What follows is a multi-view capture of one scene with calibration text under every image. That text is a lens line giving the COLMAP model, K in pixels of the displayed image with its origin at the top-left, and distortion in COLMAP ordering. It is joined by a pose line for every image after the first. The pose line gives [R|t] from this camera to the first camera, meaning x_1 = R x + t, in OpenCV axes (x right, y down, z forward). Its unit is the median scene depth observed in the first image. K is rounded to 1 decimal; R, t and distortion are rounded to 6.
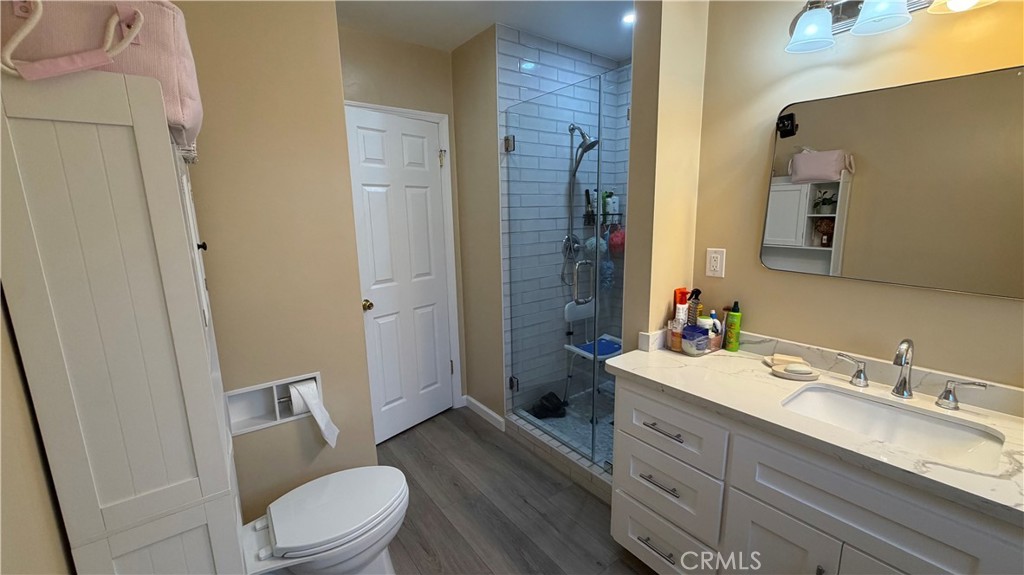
lens RADIAL K [[409.5, 0, 513.4], [0, 409.5, 287.3], [0, 0, 1]] dist [-0.002697, -0.000027]
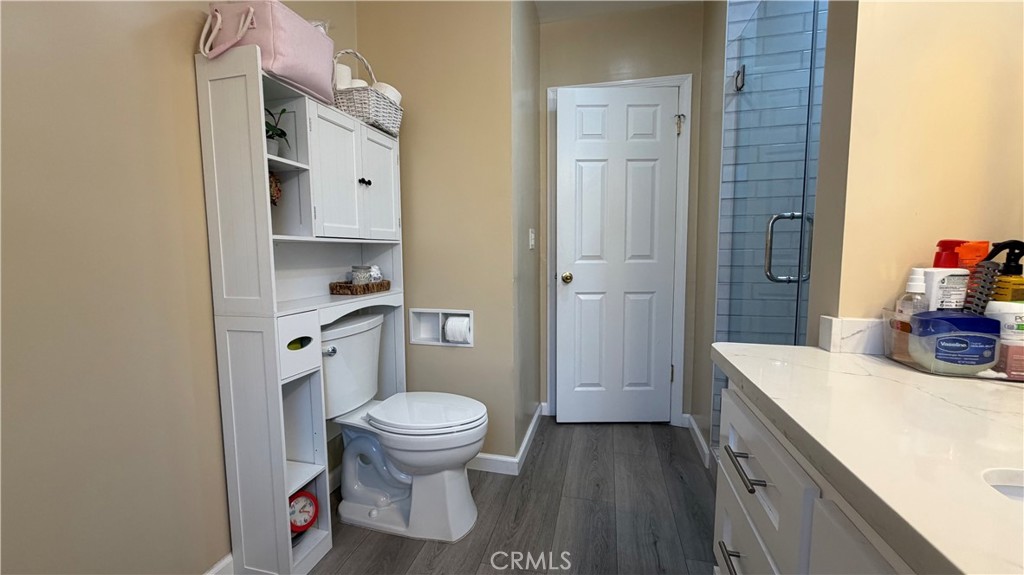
lens RADIAL K [[409.5, 0, 505.7], [0, 409.5, 286.6], [0, 0, 1]] dist [-0.002697, -0.000027]
pose [[0.630778, 0.082753, -0.771538, 0.328484], [-0.145724, 0.989239, -0.013035, 0.100194], [0.762157, 0.120654, 0.636050, 0.235728]]
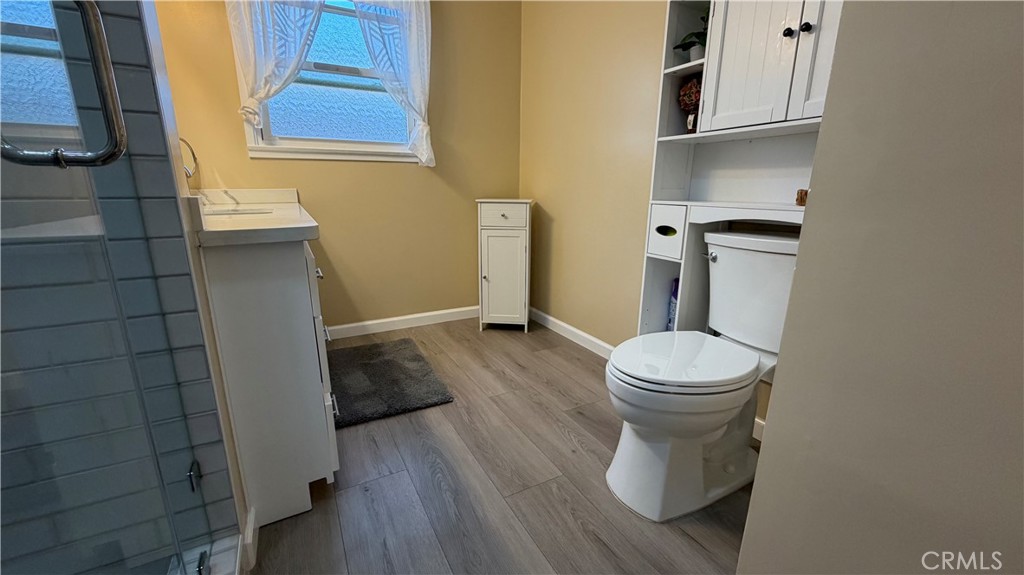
lens RADIAL K [[409.5, 0, 508.5], [0, 409.5, 288.7], [0, 0, 1]] dist [-0.002697, -0.000027]
pose [[-0.988507, -0.021757, 0.149603, -0.115400], [0.041907, 0.911370, 0.409448, 0.015380], [-0.145252, 0.411012, -0.899984, 1.043873]]
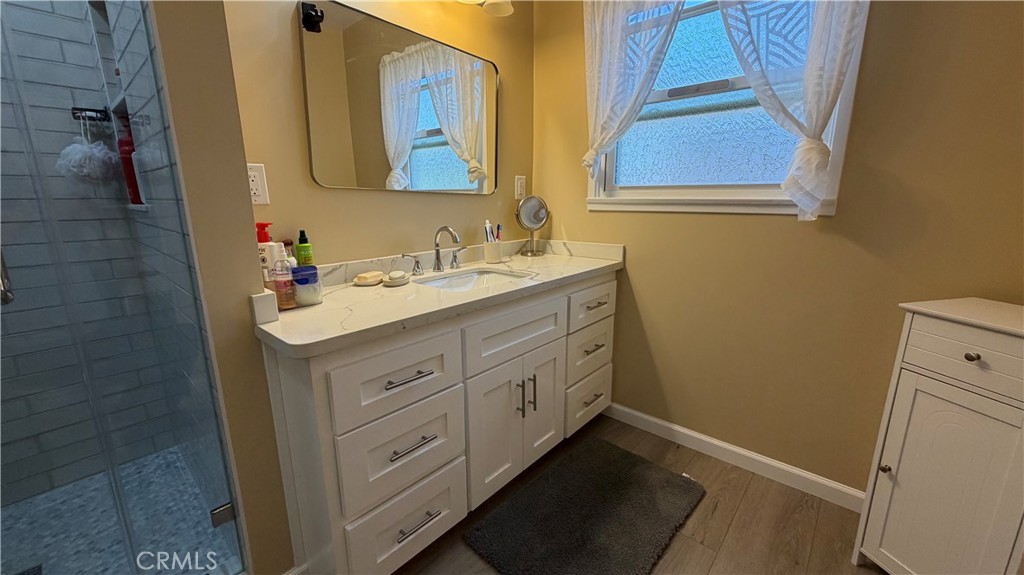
lens RADIAL K [[409.5, 0, 512.8], [0, 409.5, 287.9], [0, 0, 1]] dist [-0.002697, -0.000027]
pose [[-0.202538, -0.198138, 0.959020, -0.231773], [0.185019, 0.953937, 0.236162, 0.020351], [-0.961637, 0.225269, -0.156549, 0.520866]]
